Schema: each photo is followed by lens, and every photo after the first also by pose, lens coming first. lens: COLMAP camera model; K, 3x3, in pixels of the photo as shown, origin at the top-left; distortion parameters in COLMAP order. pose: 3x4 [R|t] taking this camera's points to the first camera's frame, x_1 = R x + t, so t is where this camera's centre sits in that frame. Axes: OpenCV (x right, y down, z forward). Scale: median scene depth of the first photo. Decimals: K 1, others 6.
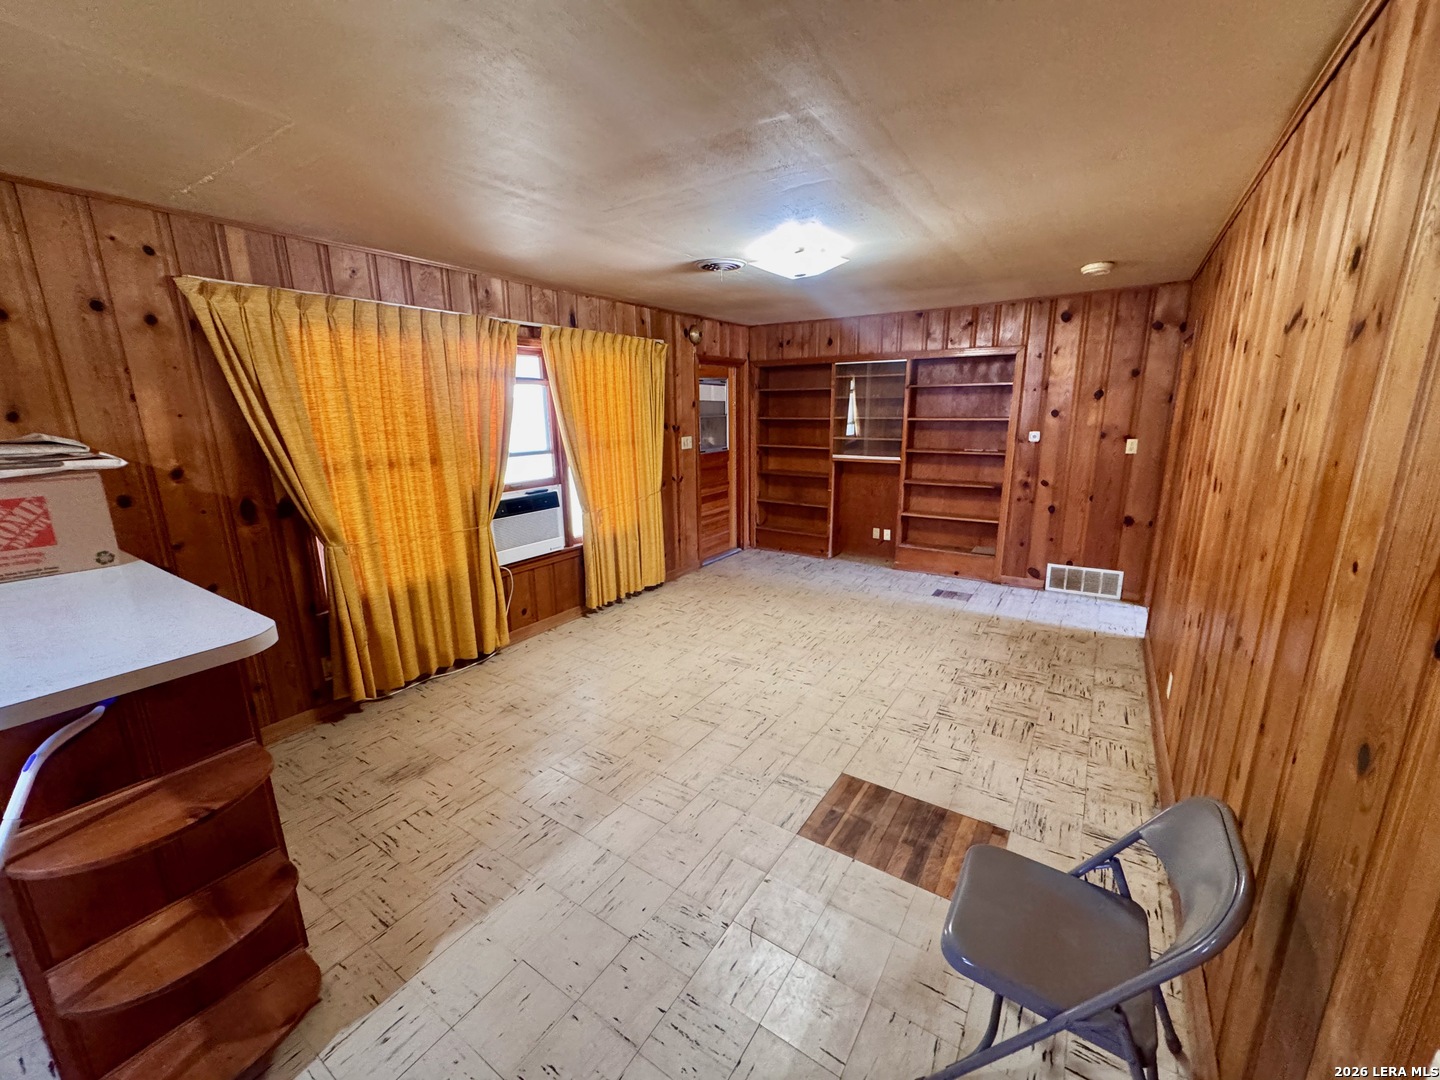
lens RADIAL K [[572.4, 0, 720.0], [0, 572.4, 540.0], [0, 0, 1]] dist [0.000349, 0.000004]
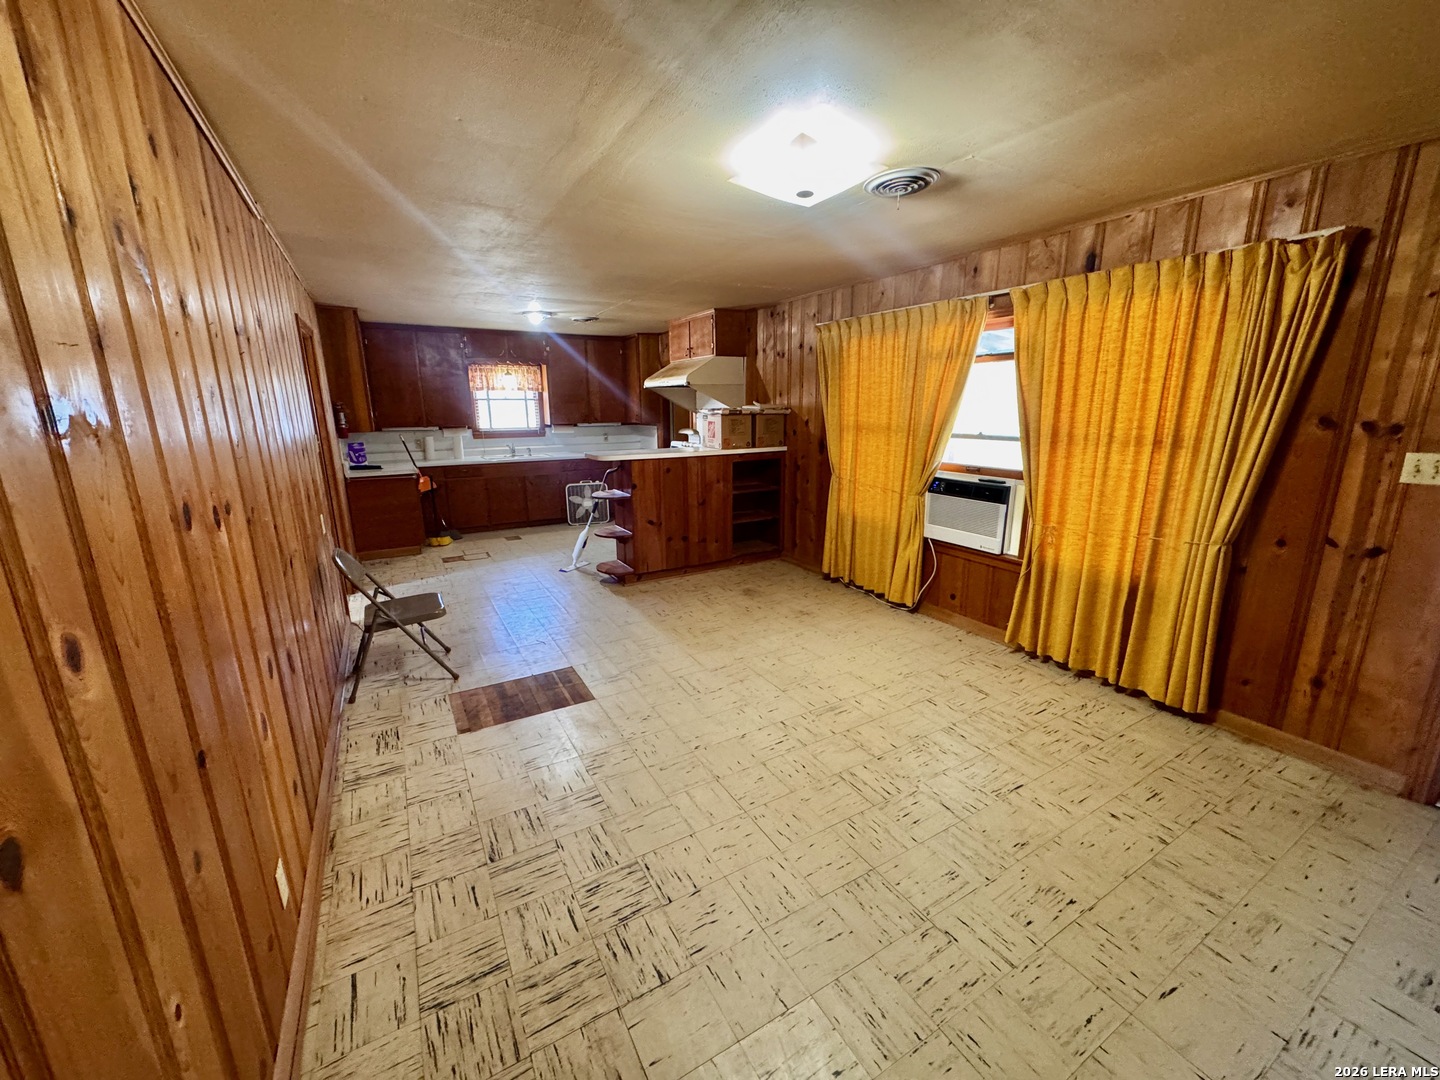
lens RADIAL K [[572.4, 0, 720.0], [0, 572.4, 540.0], [0, 0, 1]] dist [0.000349, 0.000004]
pose [[-0.442337, 0.228194, -0.867333, 0.770471], [-0.186112, 0.922681, 0.337672, -0.257384], [0.877326, 0.310785, -0.365666, 1.133882]]
